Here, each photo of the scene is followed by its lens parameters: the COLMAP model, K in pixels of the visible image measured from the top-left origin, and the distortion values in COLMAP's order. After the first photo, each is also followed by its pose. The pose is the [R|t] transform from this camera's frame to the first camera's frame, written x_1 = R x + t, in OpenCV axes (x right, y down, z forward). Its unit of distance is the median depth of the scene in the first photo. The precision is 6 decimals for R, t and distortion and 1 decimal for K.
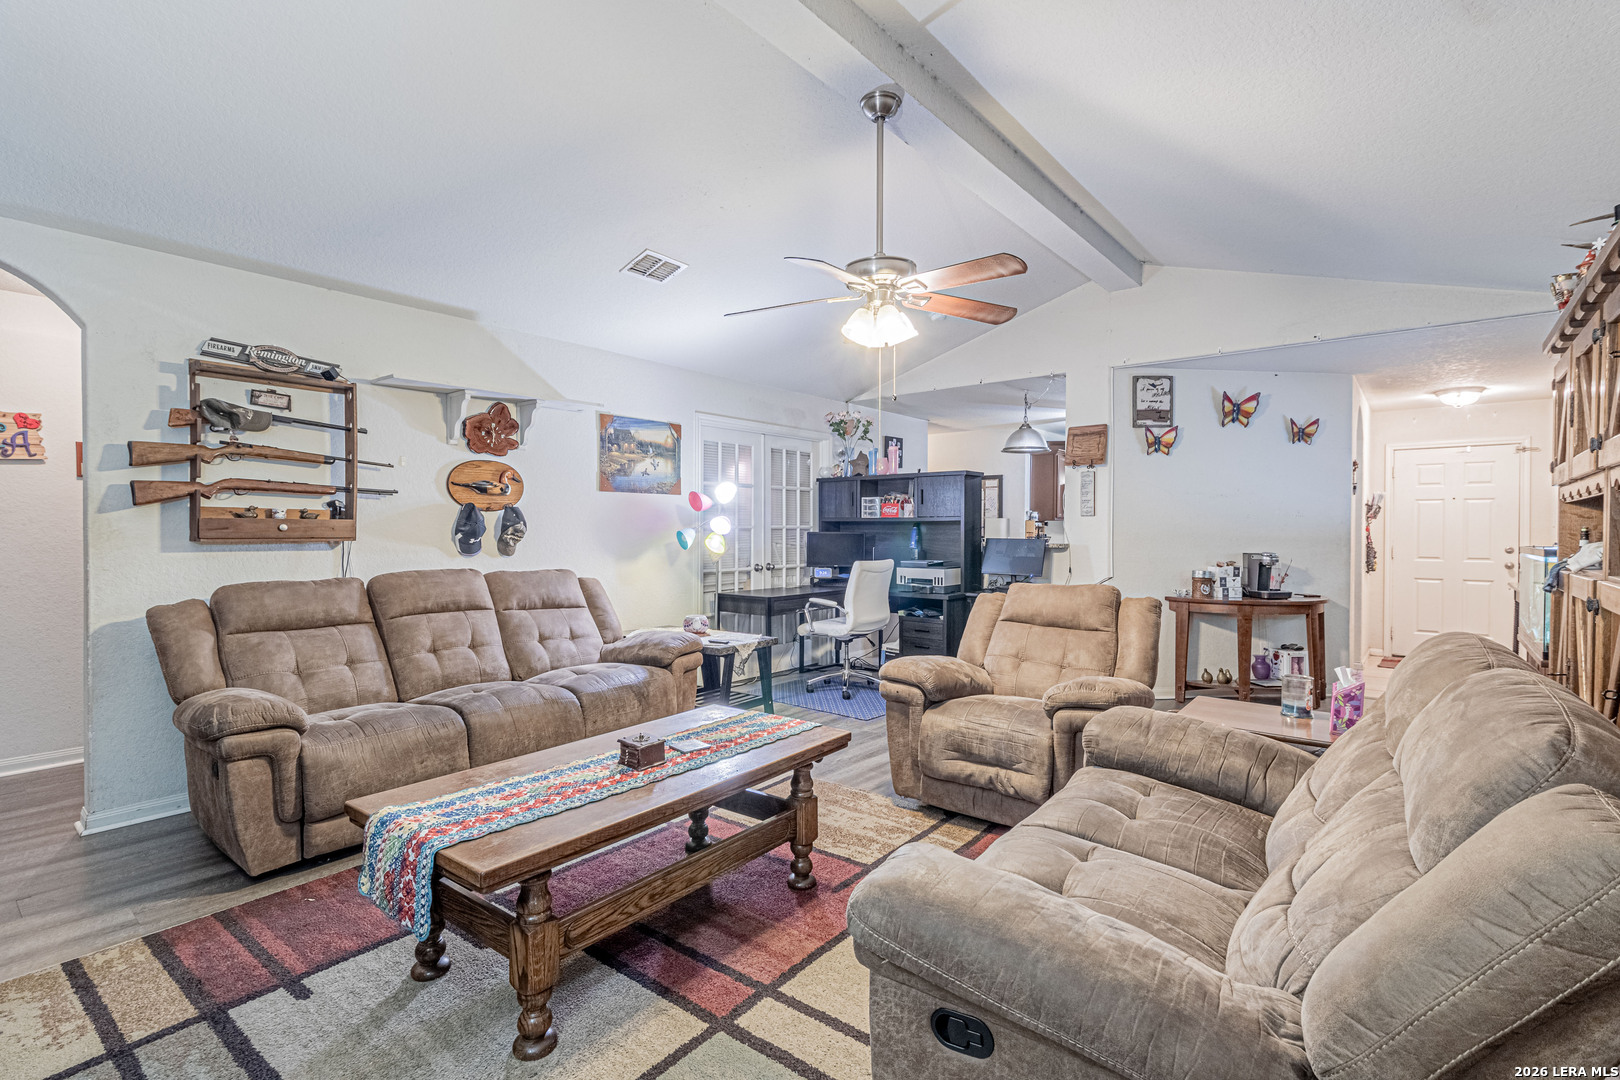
lens RADIAL K [[751.8, 0, 824.0], [0, 751.8, 542.8], [0, 0, 1]] dist [0.003223, 0.000235]
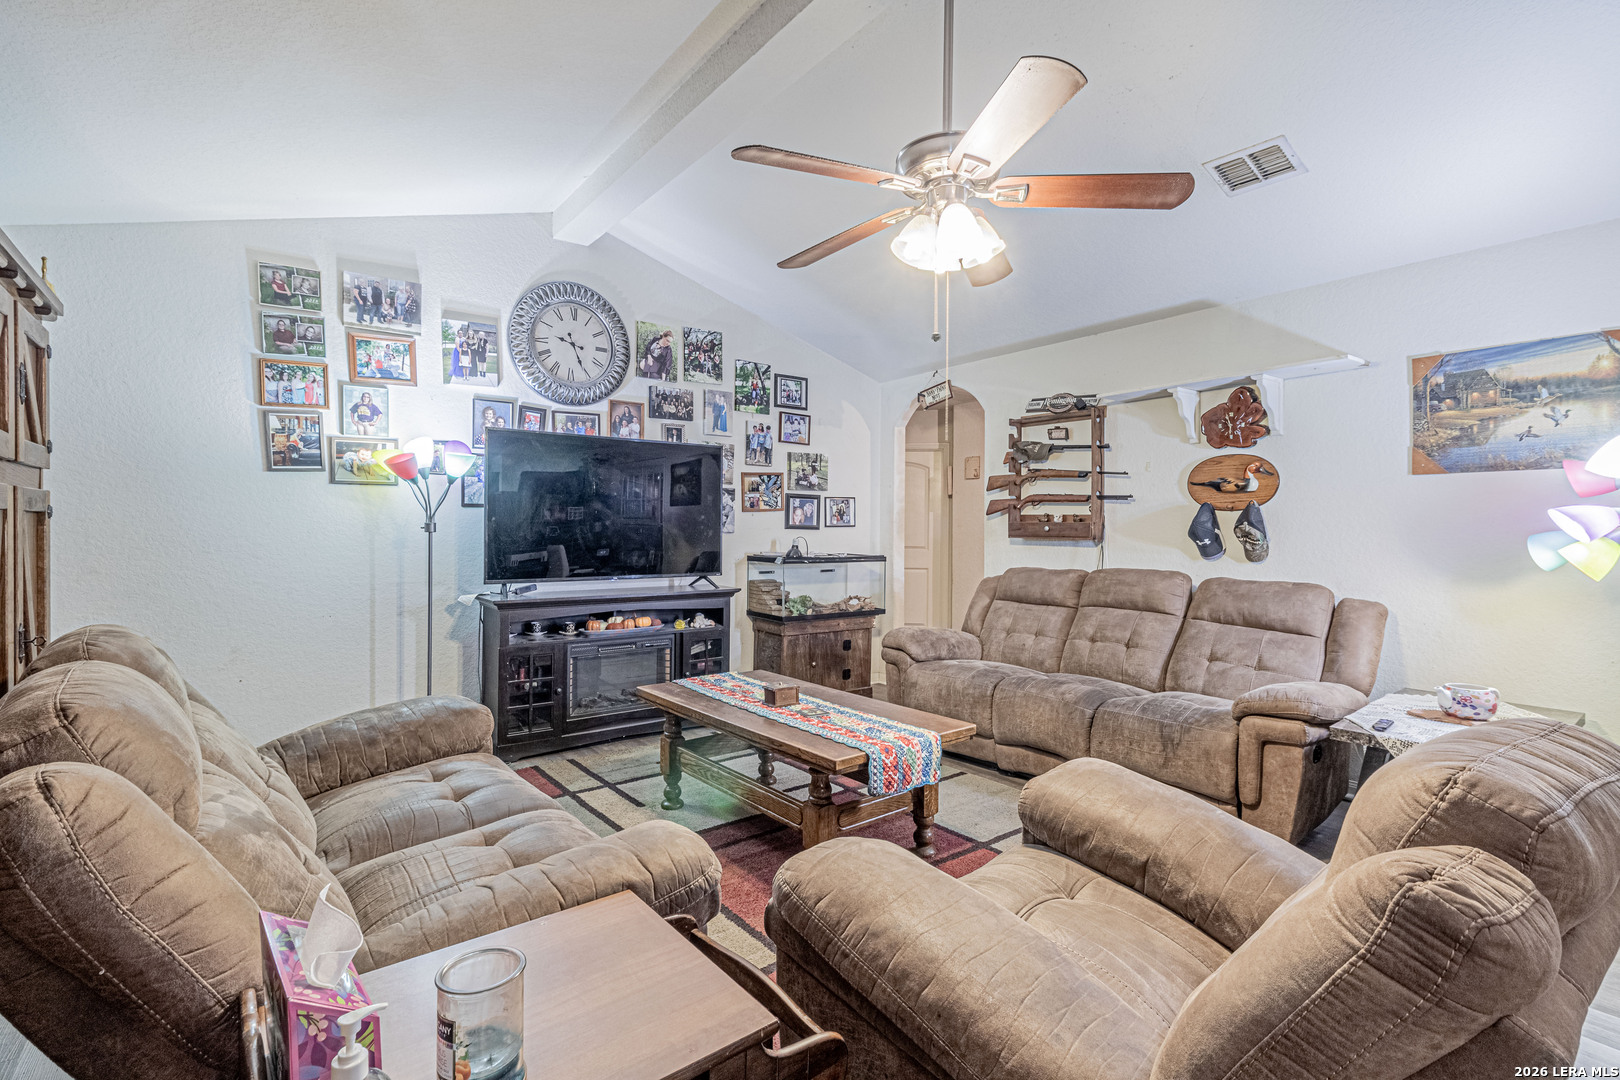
lens RADIAL K [[751.5, 0, 807.3], [0, 751.5, 531.5], [0, 0, 1]] dist [0.003207, 0.000186]
pose [[-0.247840, -0.000129, -0.968801, 0.678998], [-0.024478, 0.999682, 0.006129, -0.012786], [0.968492, 0.025233, -0.247764, 0.904279]]
